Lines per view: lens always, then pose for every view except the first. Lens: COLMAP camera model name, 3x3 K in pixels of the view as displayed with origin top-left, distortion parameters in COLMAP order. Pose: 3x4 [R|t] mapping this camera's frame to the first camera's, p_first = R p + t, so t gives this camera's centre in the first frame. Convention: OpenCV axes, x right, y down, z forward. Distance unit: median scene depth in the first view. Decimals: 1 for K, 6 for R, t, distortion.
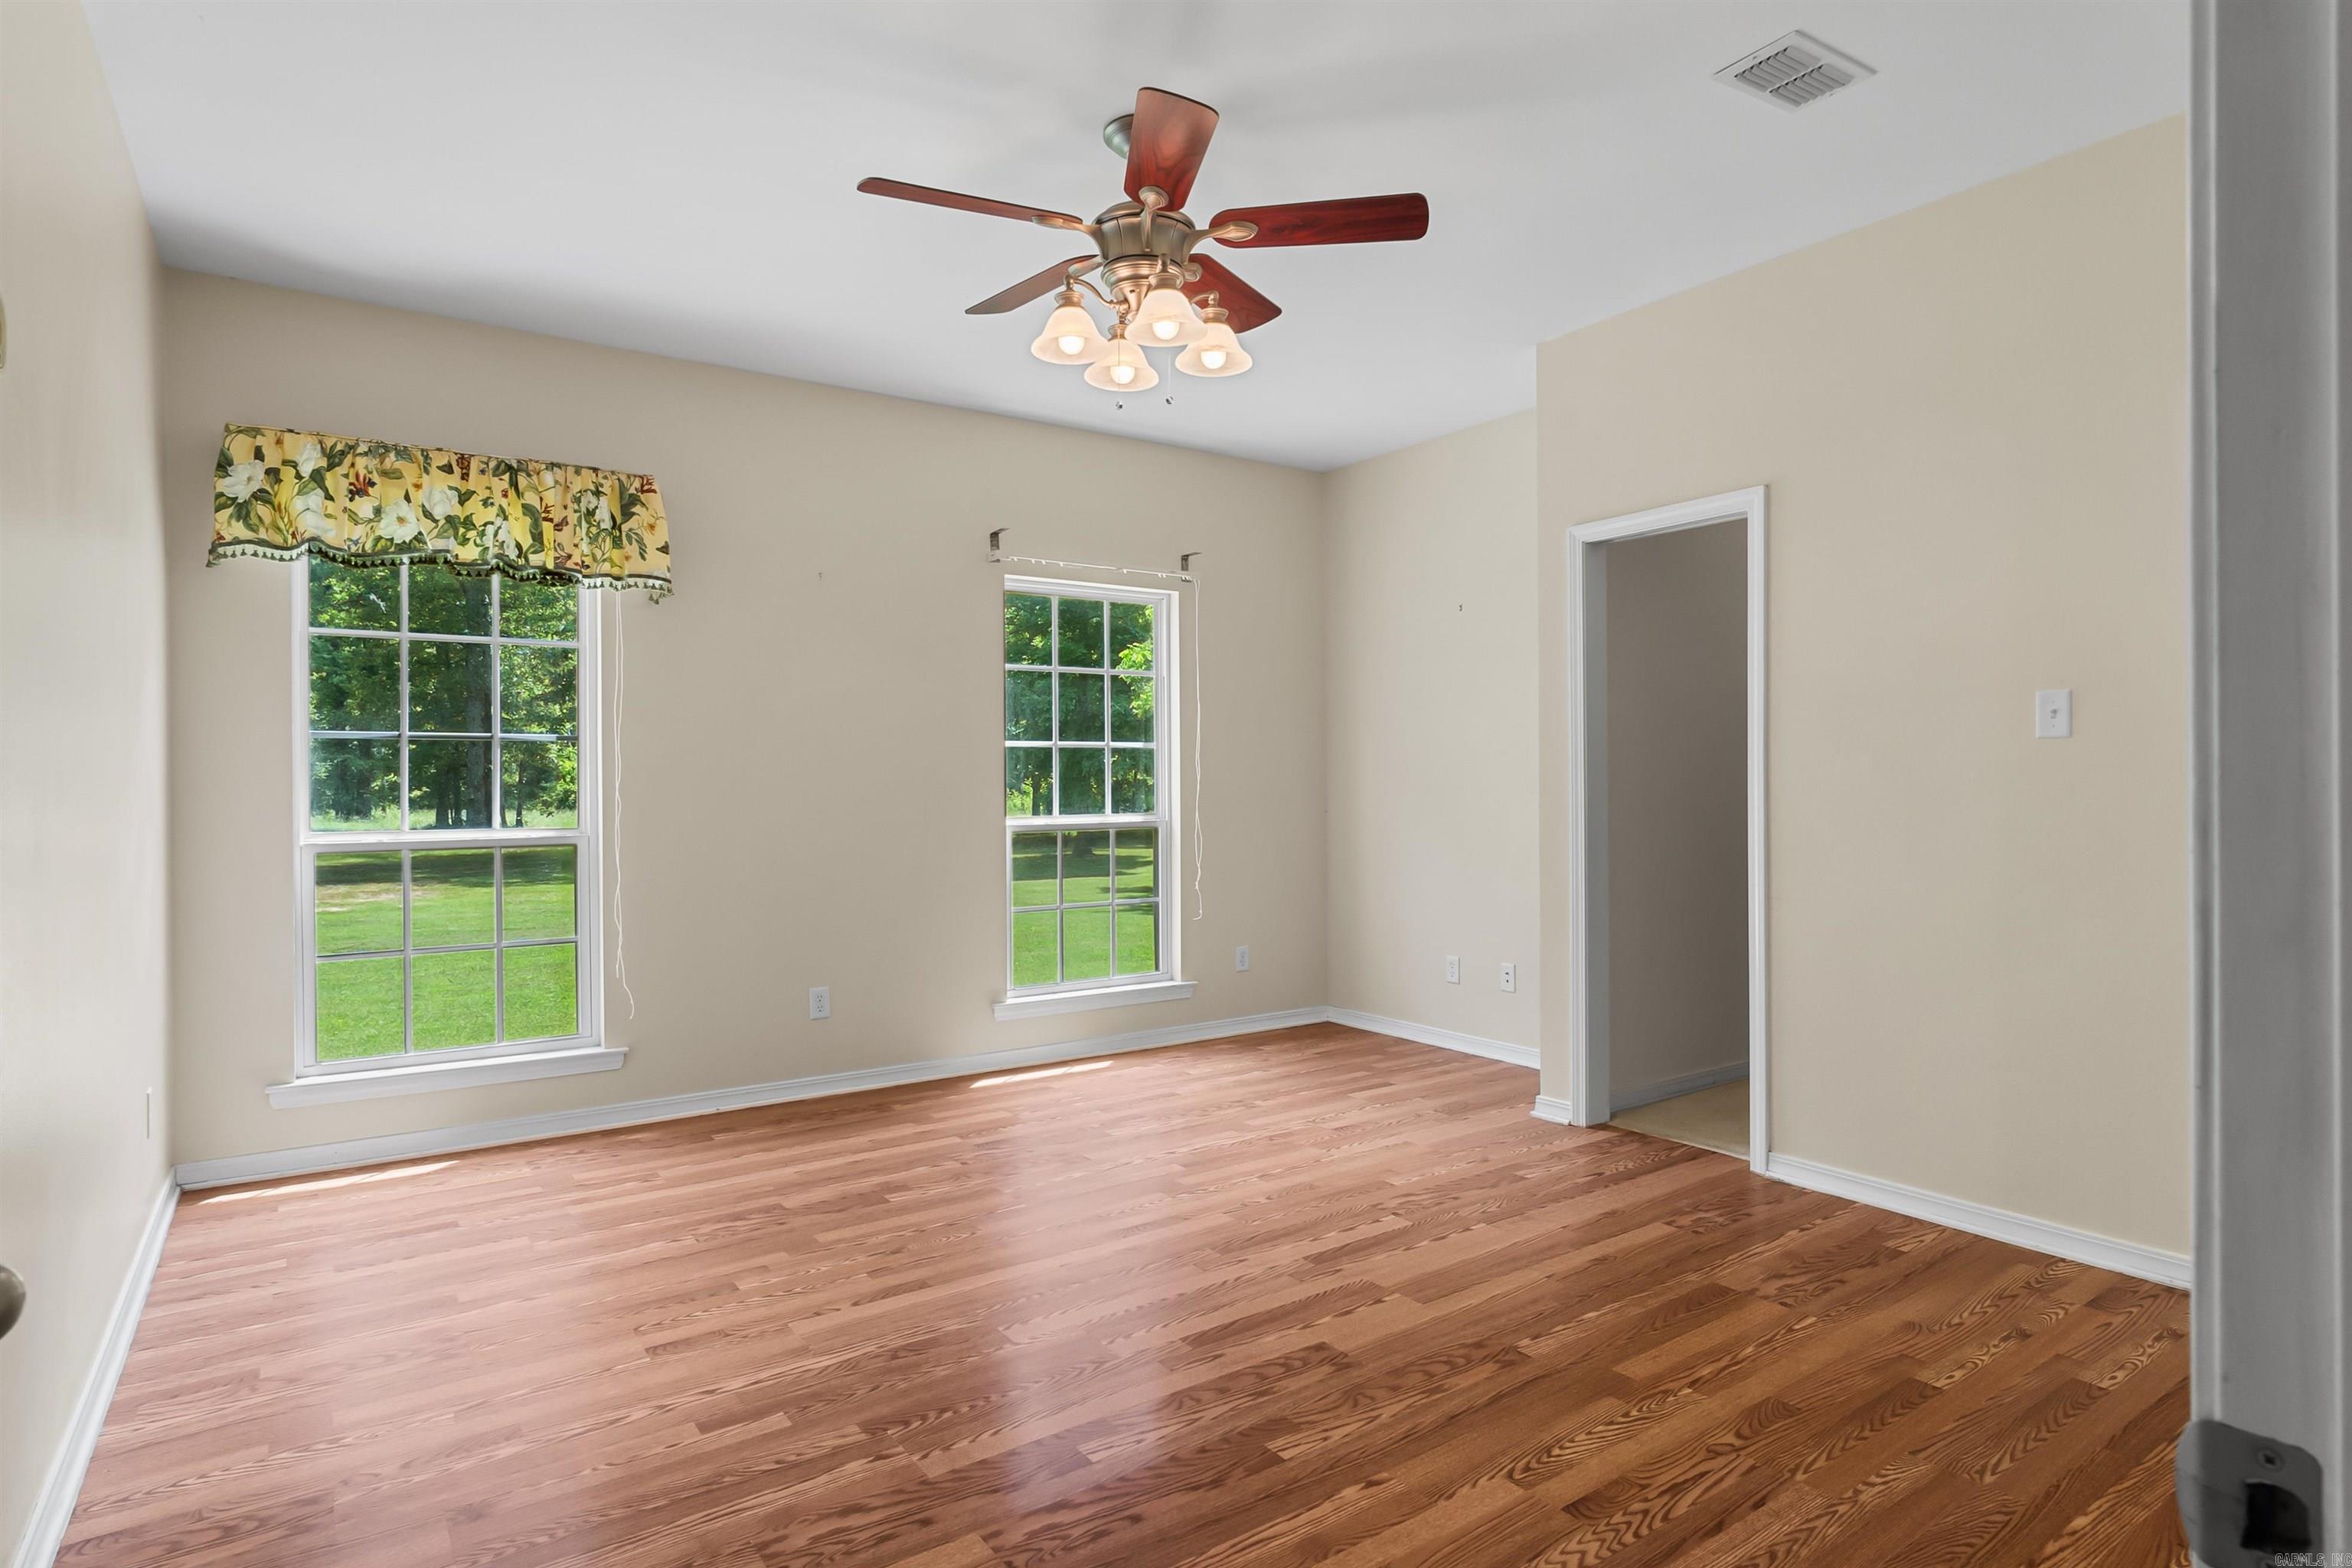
lens RADIAL K [[1259.8, 0, 1183.4], [0, 1259.8, 785.1], [0, 0, 1]] dist [-0.018063, 0.010467]
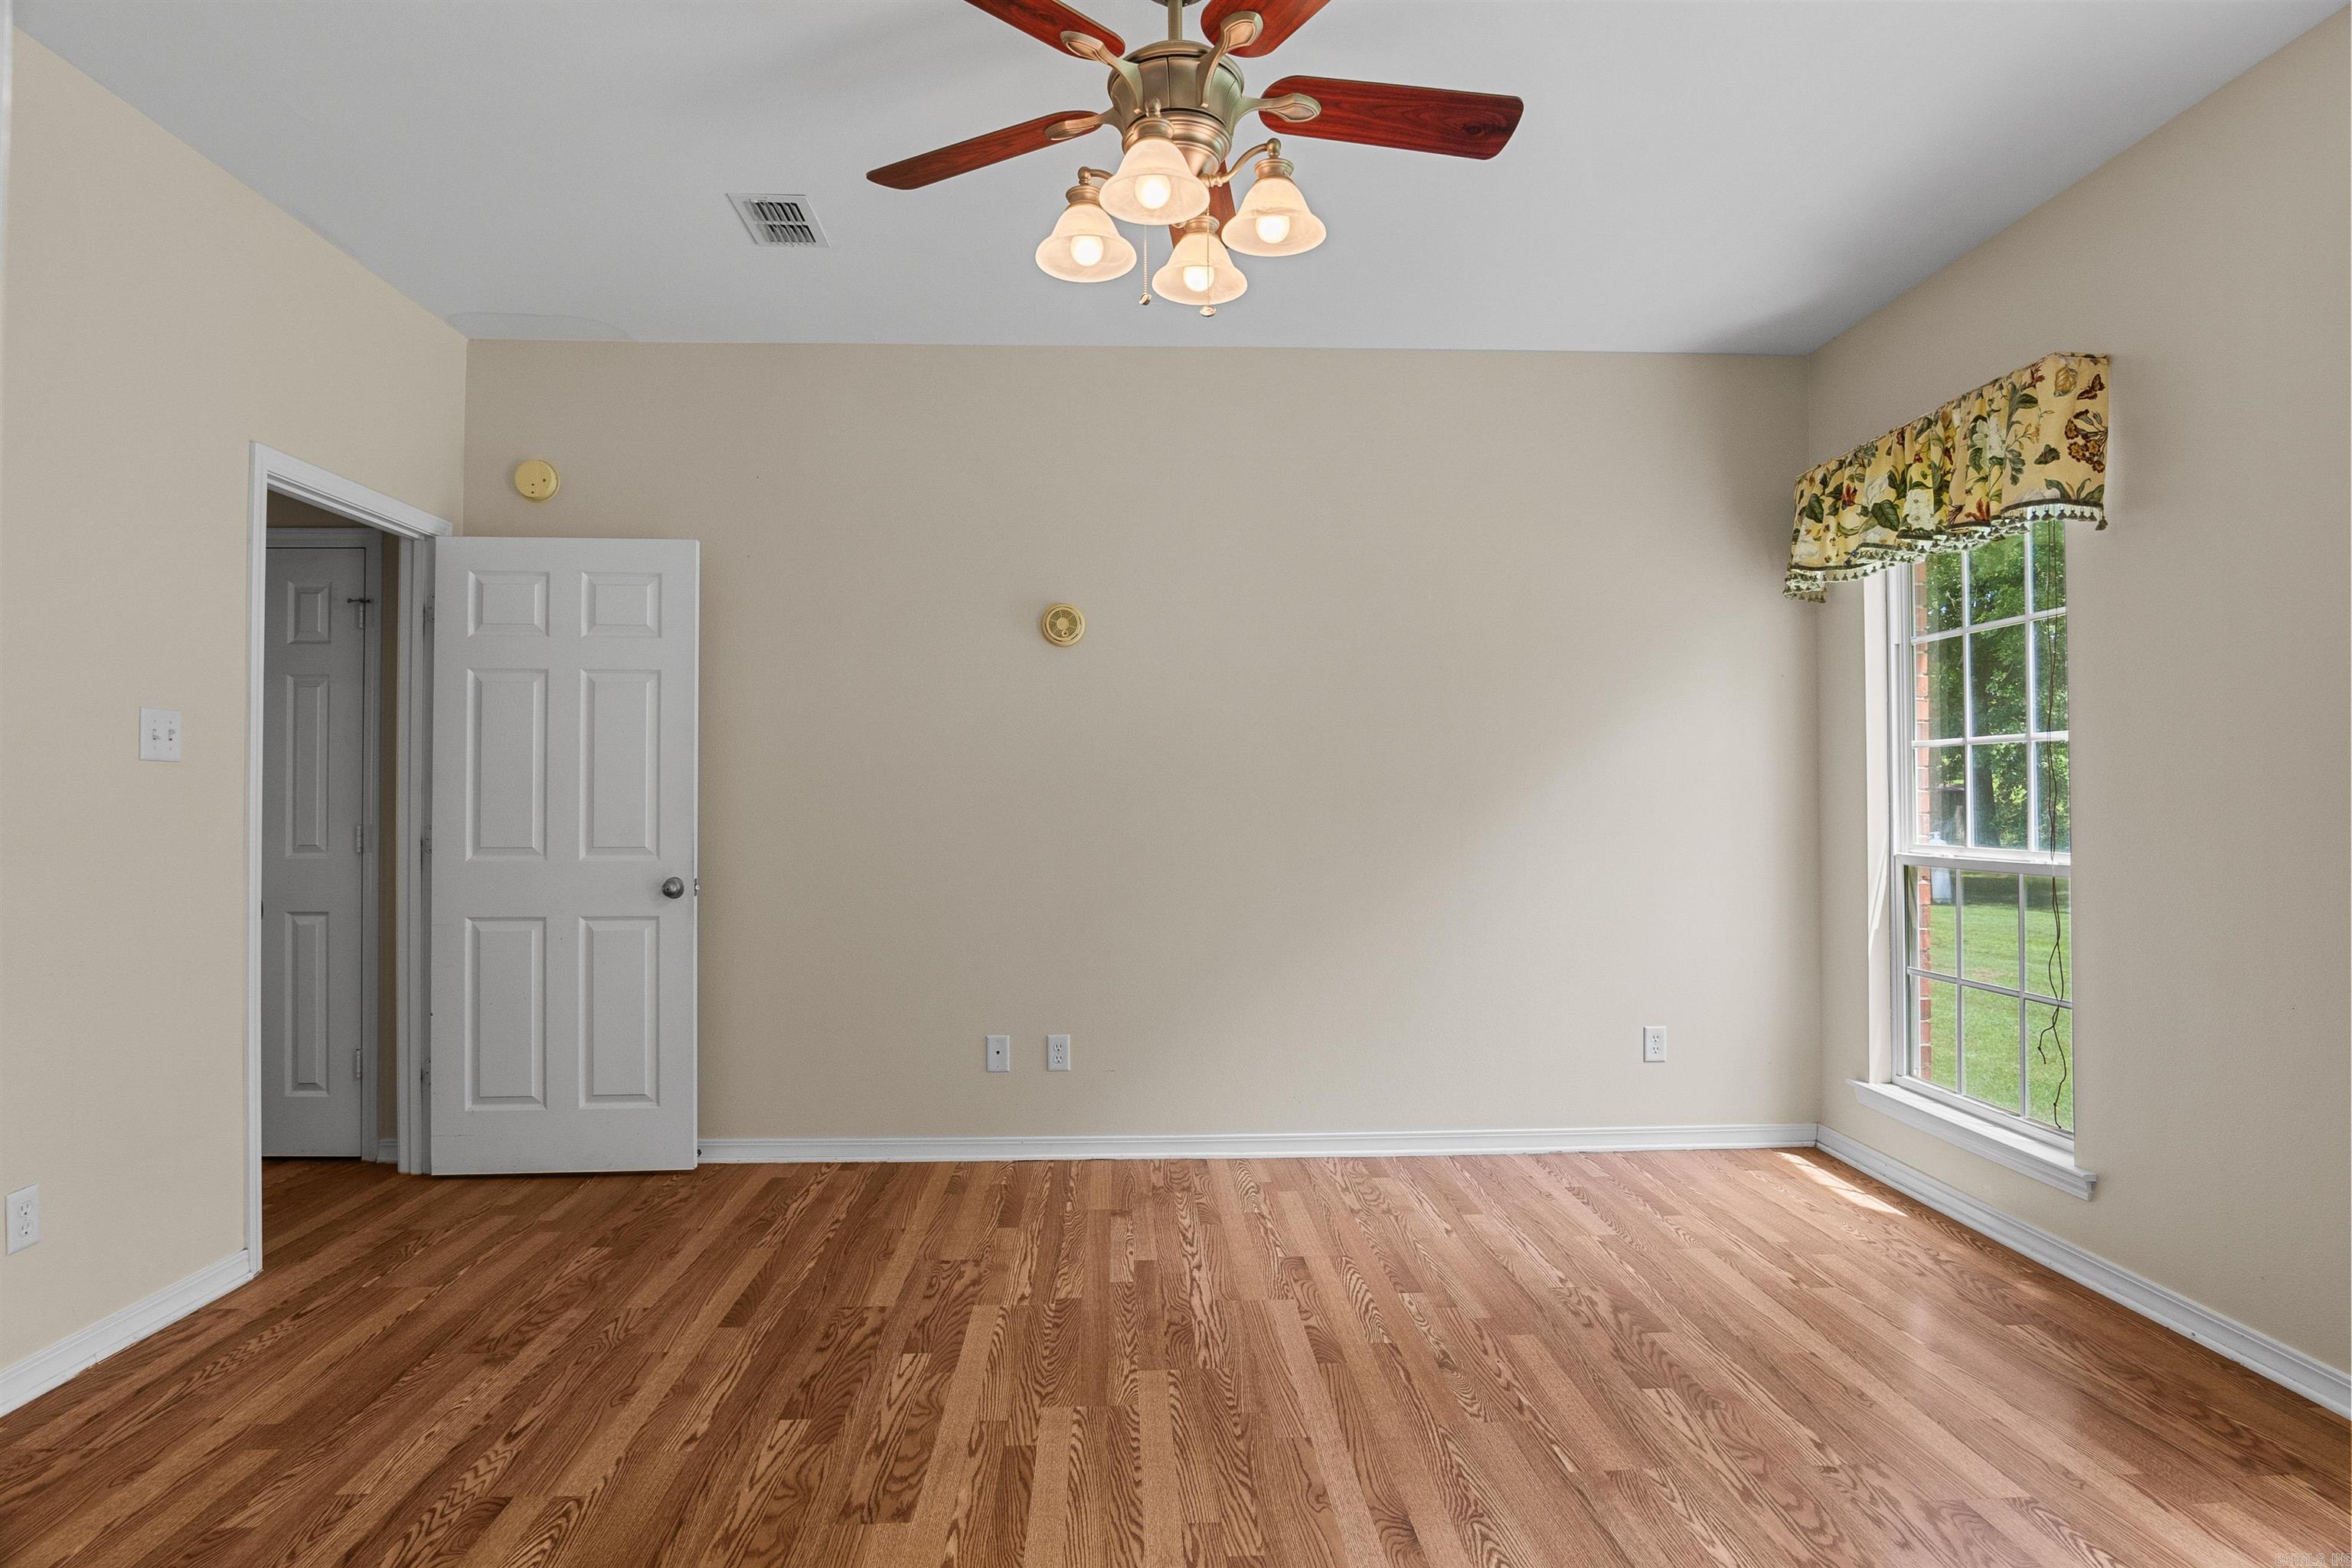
lens RADIAL K [[1256.8, 0, 1180.6], [0, 1256.8, 773.0], [0, 0, 1]] dist [-0.033729, 0.009285]
pose [[-0.538132, -0.008965, -0.842813, 0.517668], [0.002686, 0.999920, -0.012352, -0.008387], [0.842857, -0.008911, -0.538064, 1.199468]]
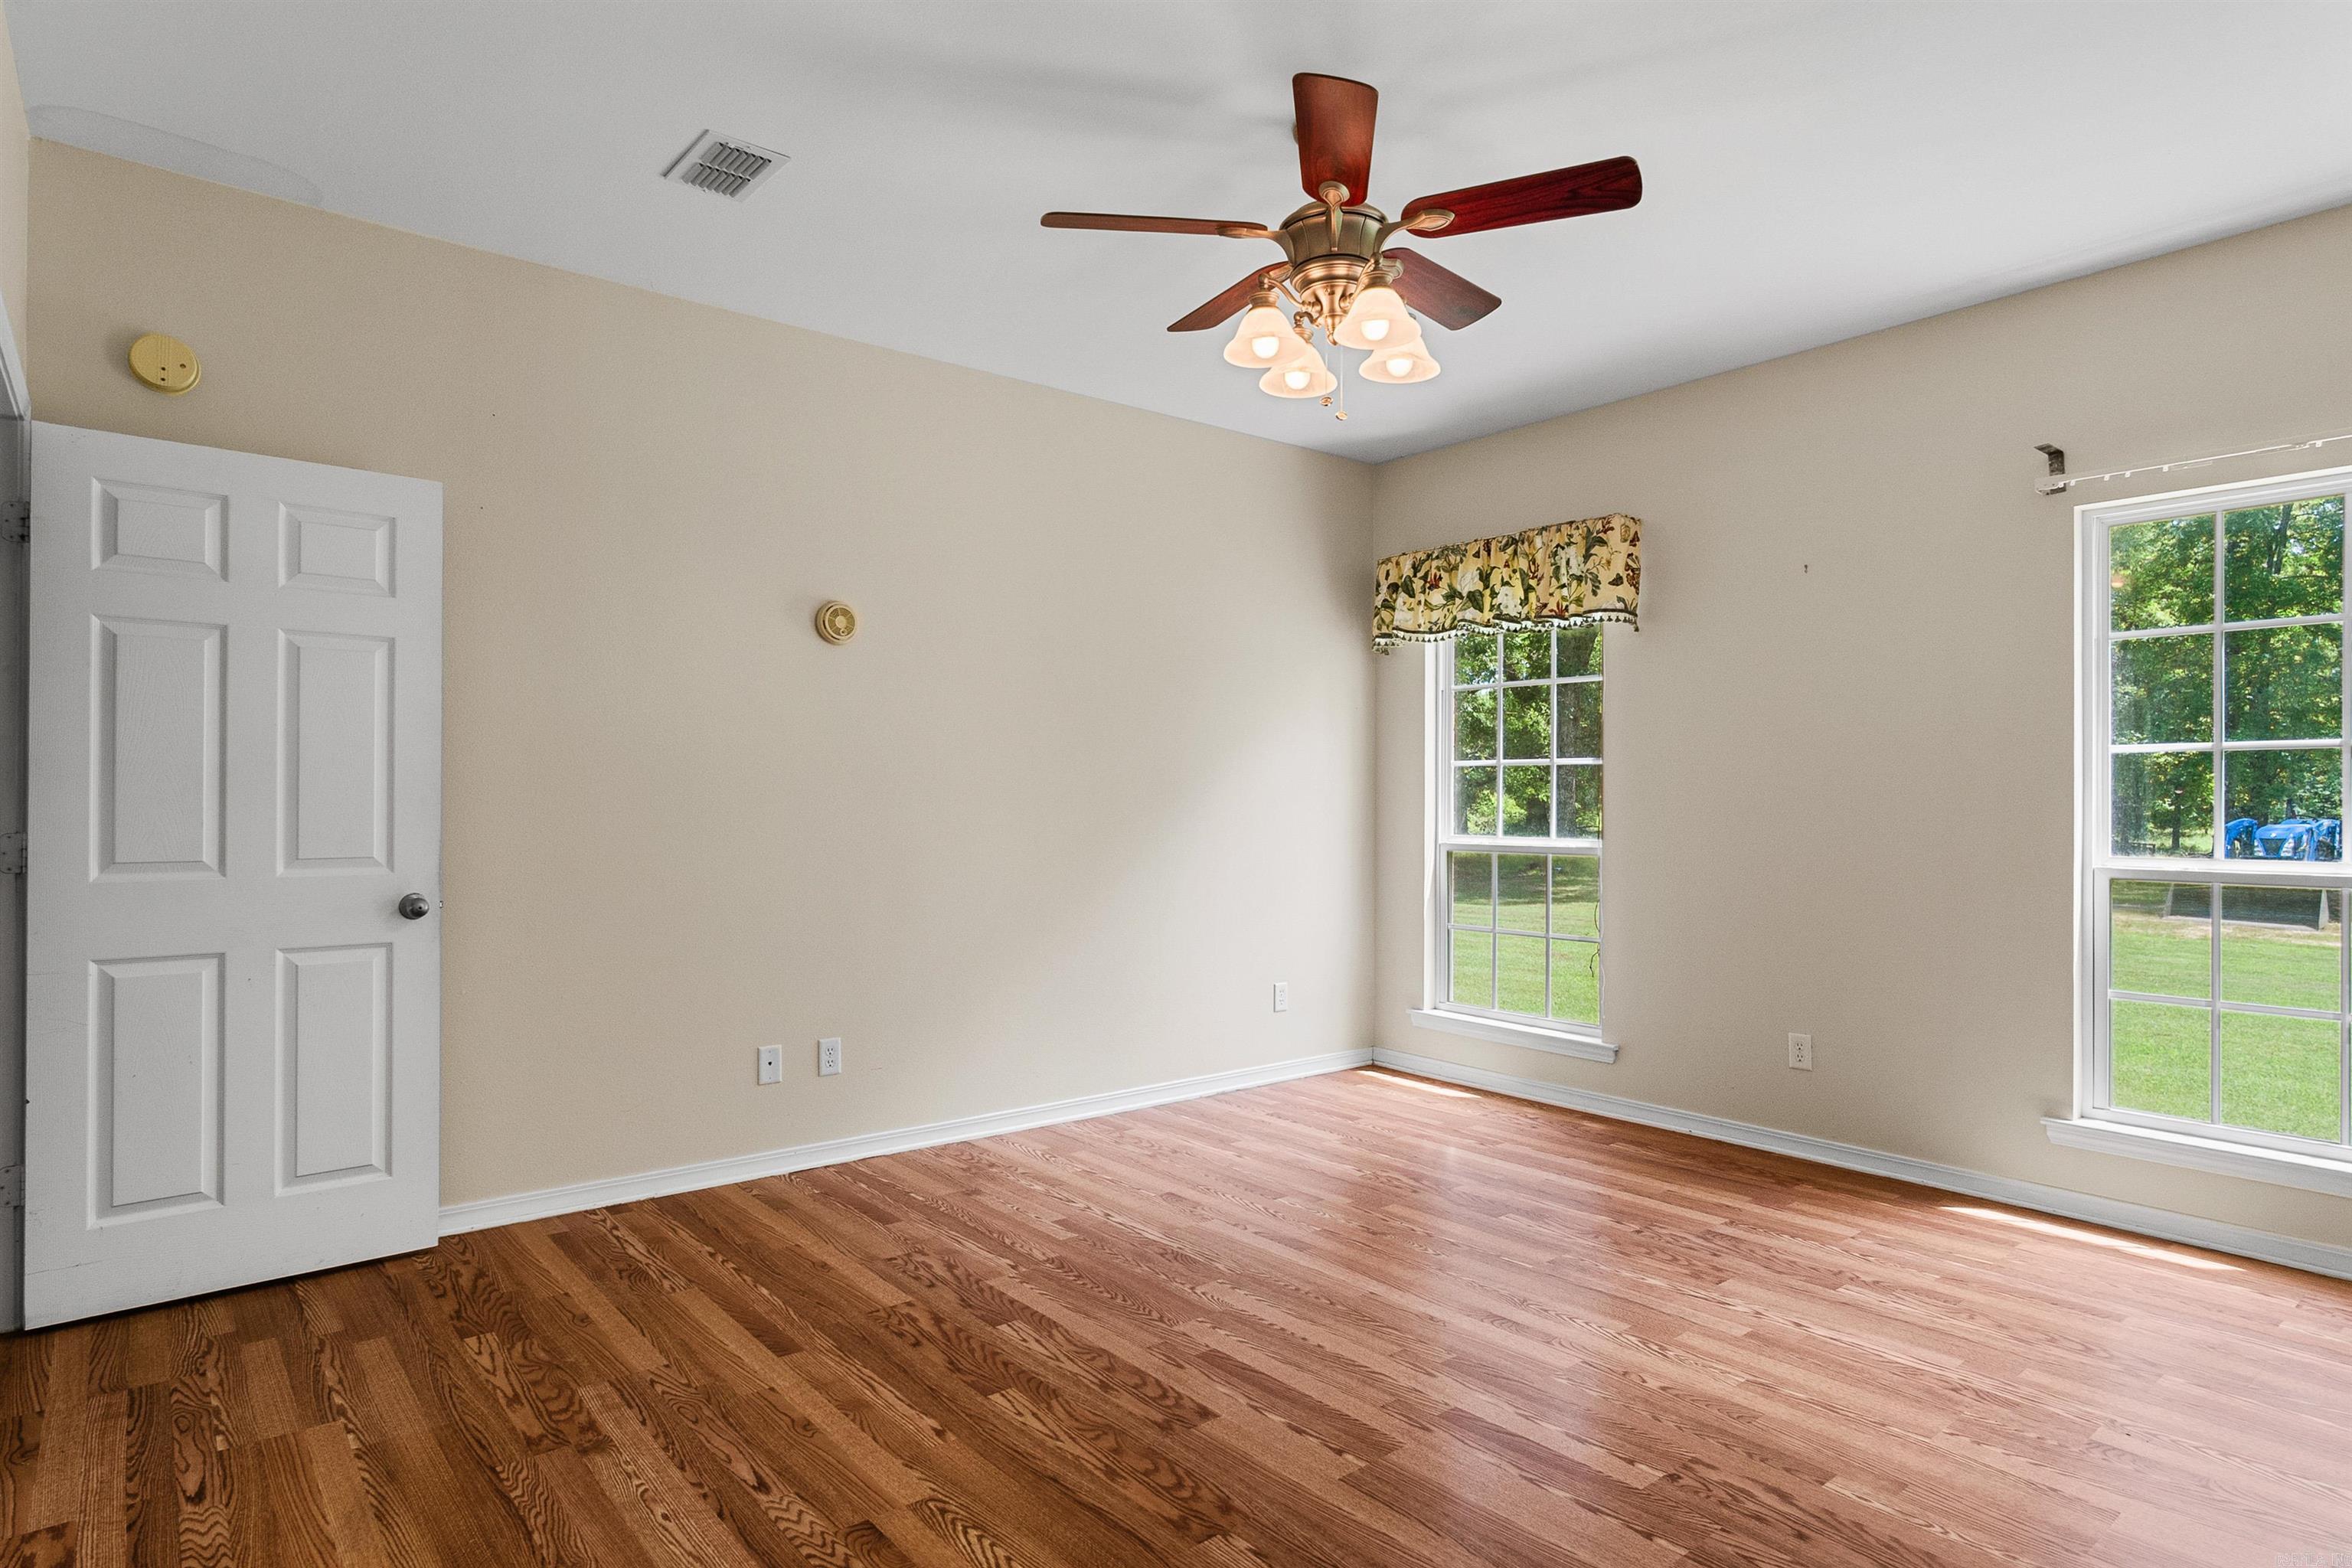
lens RADIAL K [[1283.4, 0, 1183.9], [0, 1283.4, 793.4], [0, 0, 1]] dist [-0.014605, 0.008890]
pose [[0.073214, 0.002466, -0.997313, 0.798448], [-0.007827, 0.999968, 0.001898, -0.009354], [0.997286, 0.007667, 0.073231, 0.693406]]
